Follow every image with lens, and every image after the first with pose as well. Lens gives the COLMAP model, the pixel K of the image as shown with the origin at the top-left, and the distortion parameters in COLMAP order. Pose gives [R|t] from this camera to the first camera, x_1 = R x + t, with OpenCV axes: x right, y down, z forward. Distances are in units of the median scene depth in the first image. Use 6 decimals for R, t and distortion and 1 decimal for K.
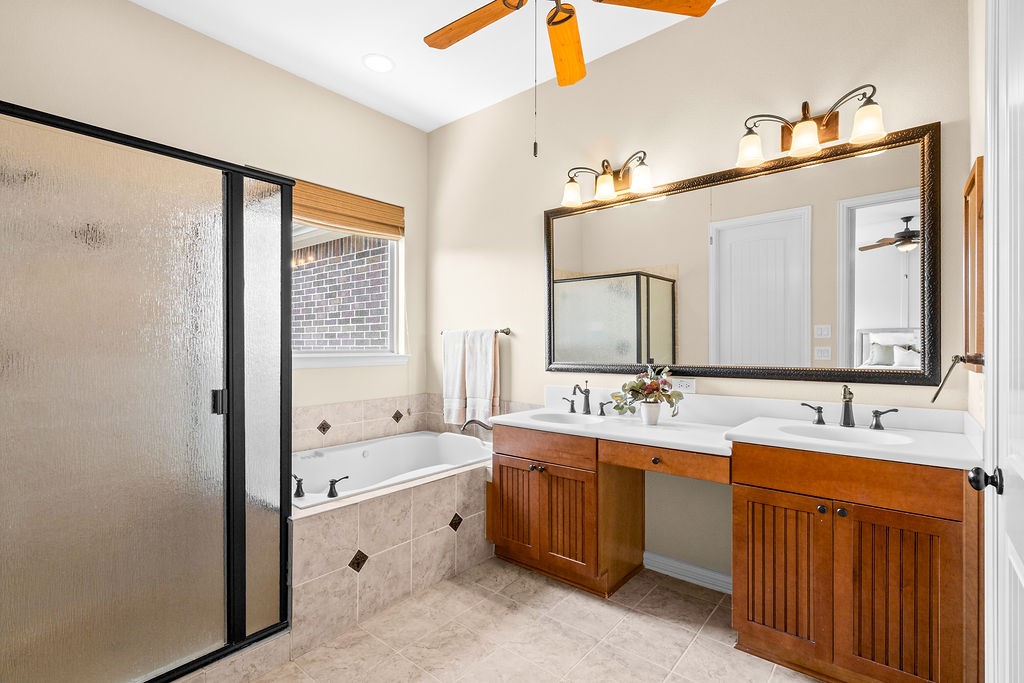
lens RADIAL K [[465.5, 0, 512.5], [0, 465.5, 342.8], [0, 0, 1]] dist [-0.002184, 0.000387]
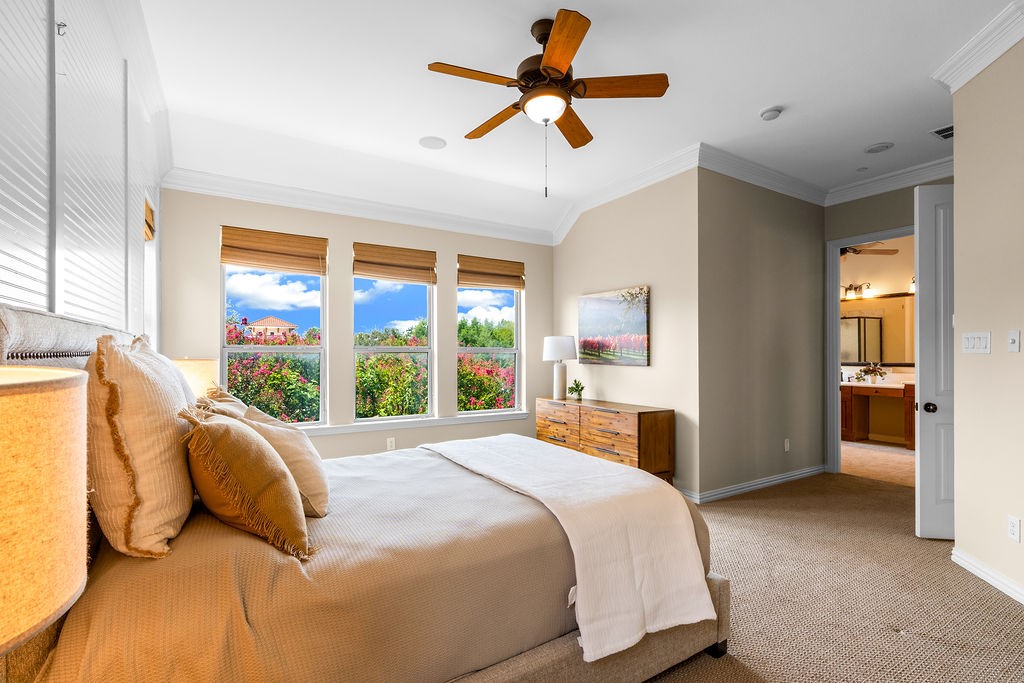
lens RADIAL K [[465.5, 0, 511.8], [0, 465.5, 348.5], [0, 0, 1]] dist [-0.002184, 0.000387]
pose [[0.945556, 0.001664, -0.325456, -0.779010], [-0.002878, 0.999991, -0.003248, -0.016327], [0.325448, 0.004008, 0.945551, -2.165536]]
